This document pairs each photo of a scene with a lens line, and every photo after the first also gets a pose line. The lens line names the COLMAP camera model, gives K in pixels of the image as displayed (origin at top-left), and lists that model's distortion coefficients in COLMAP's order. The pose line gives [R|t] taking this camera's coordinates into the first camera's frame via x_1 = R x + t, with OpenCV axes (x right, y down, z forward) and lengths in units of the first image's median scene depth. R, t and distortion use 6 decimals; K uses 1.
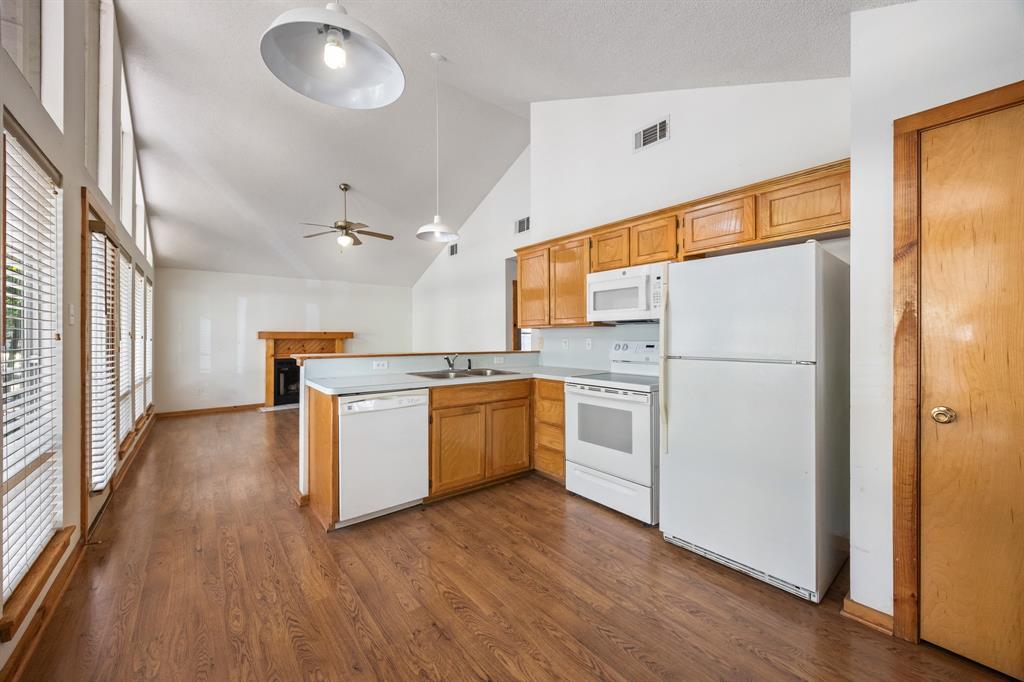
lens RADIAL K [[389.7, 0, 516.2], [0, 389.7, 335.1], [0, 0, 1]] dist [-0.006779, -0.000073]
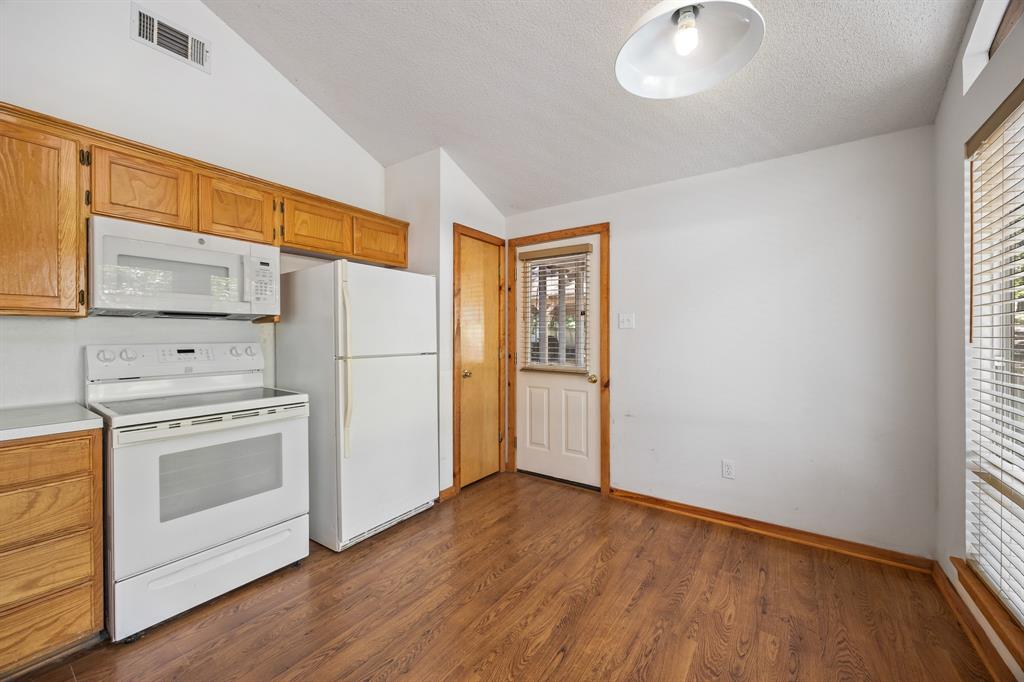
lens RADIAL K [[396.2, 0, 511.4], [0, 396.2, 336.4], [0, 0, 1]] dist [-0.000162, -0.000024]
pose [[-0.267531, 0.005743, 0.963532, -0.593644], [0.001004, 0.999983, -0.005681, 0.008761], [-0.963549, -0.000553, -0.267532, 0.770264]]
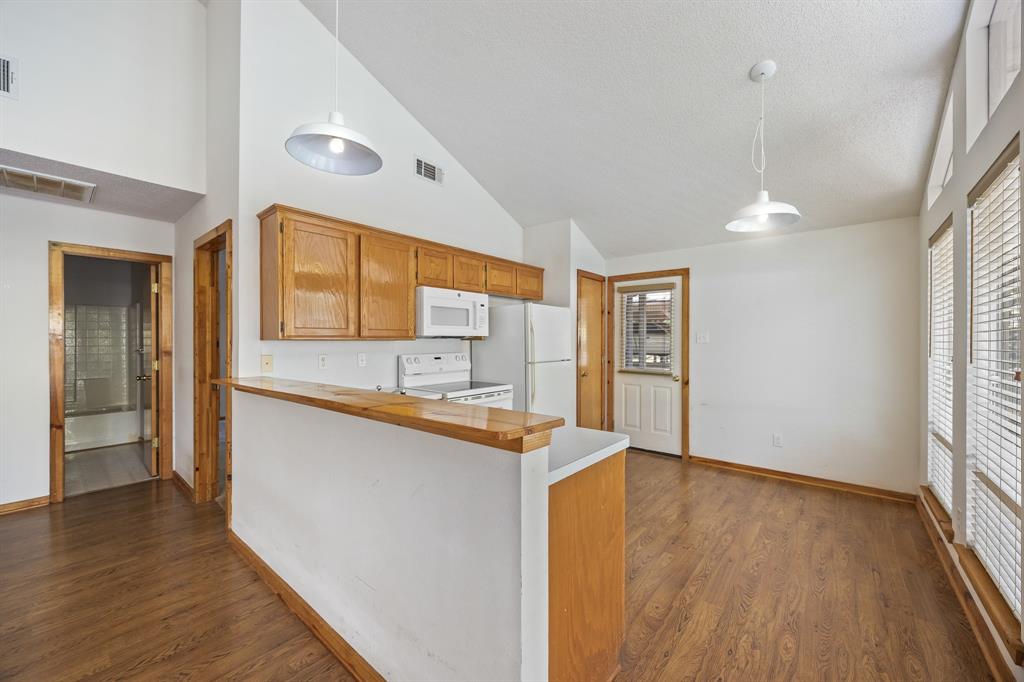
lens RADIAL K [[394.8, 0, 512.0], [0, 394.8, 341.0], [0, 0, 1]] dist [0.000619, 0.000020]
pose [[-0.191444, 0.002617, 0.981500, -1.030093], [-0.002097, 0.999993, -0.003076, -0.023287], [-0.981501, -0.002647, -0.191437, 1.229298]]
